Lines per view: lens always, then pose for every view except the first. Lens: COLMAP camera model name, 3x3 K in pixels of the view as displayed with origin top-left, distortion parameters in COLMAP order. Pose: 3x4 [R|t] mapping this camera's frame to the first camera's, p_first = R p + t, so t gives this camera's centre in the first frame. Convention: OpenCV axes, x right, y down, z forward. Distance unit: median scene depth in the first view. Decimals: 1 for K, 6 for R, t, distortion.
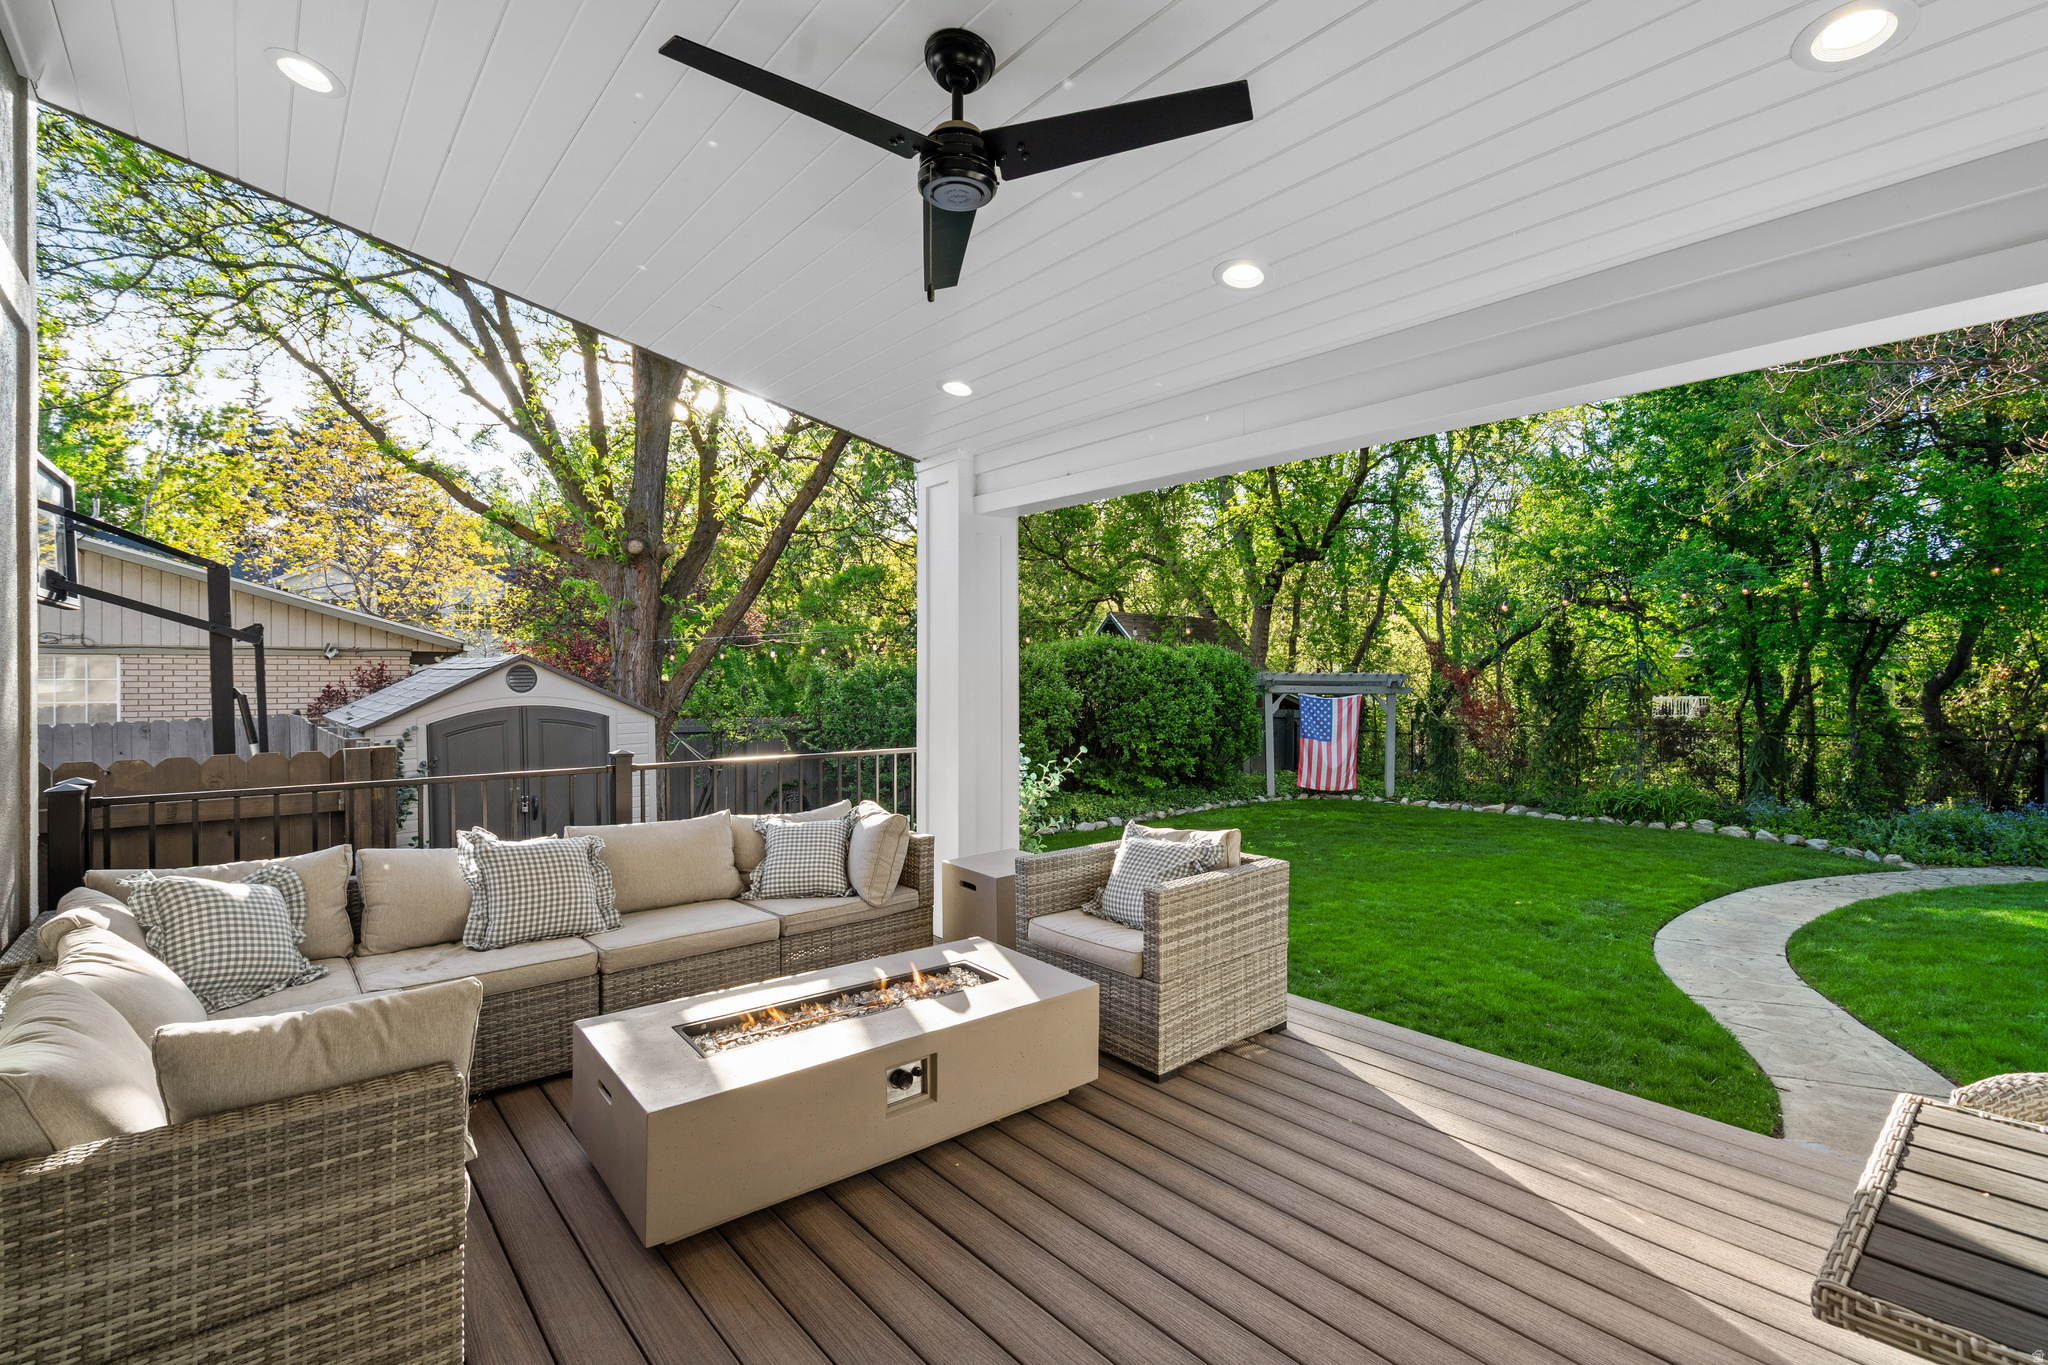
lens RADIAL K [[939.3, 0, 1020.4], [0, 939.3, 673.0], [0, 0, 1]] dist [-0.005878, 0.001705]
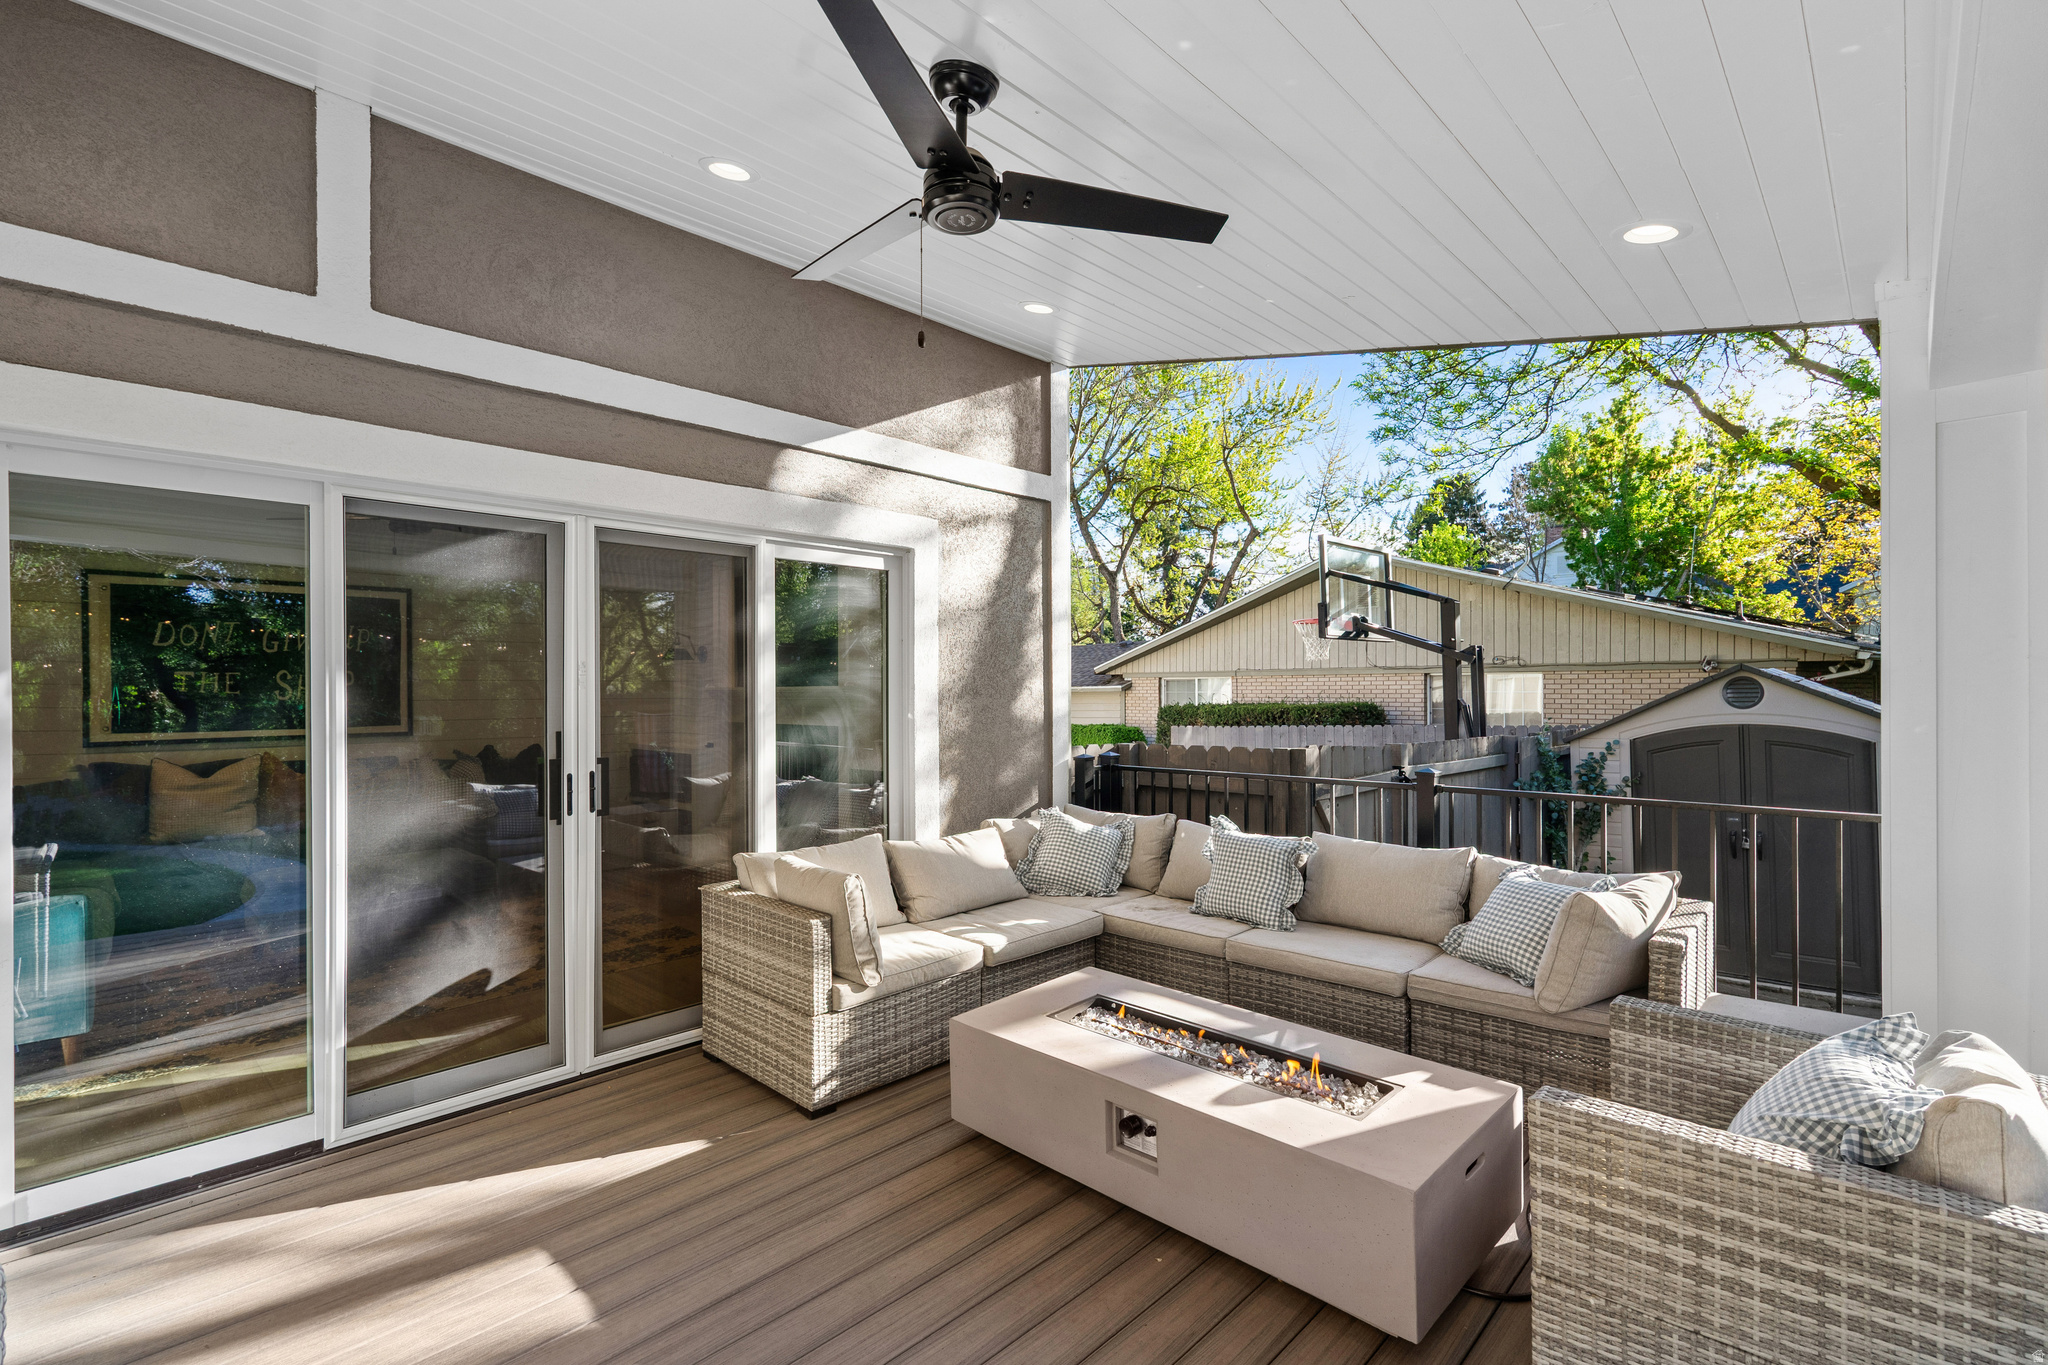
lens RADIAL K [[939.3, 0, 1018.9], [0, 939.3, 692.7], [0, 0, 1]] dist [-0.005878, 0.001705]
pose [[0.101445, 0.004239, -0.994832, 0.309547], [0.003558, 0.999983, 0.004623, -0.000048], [0.994835, -0.004009, 0.101428, 0.315665]]
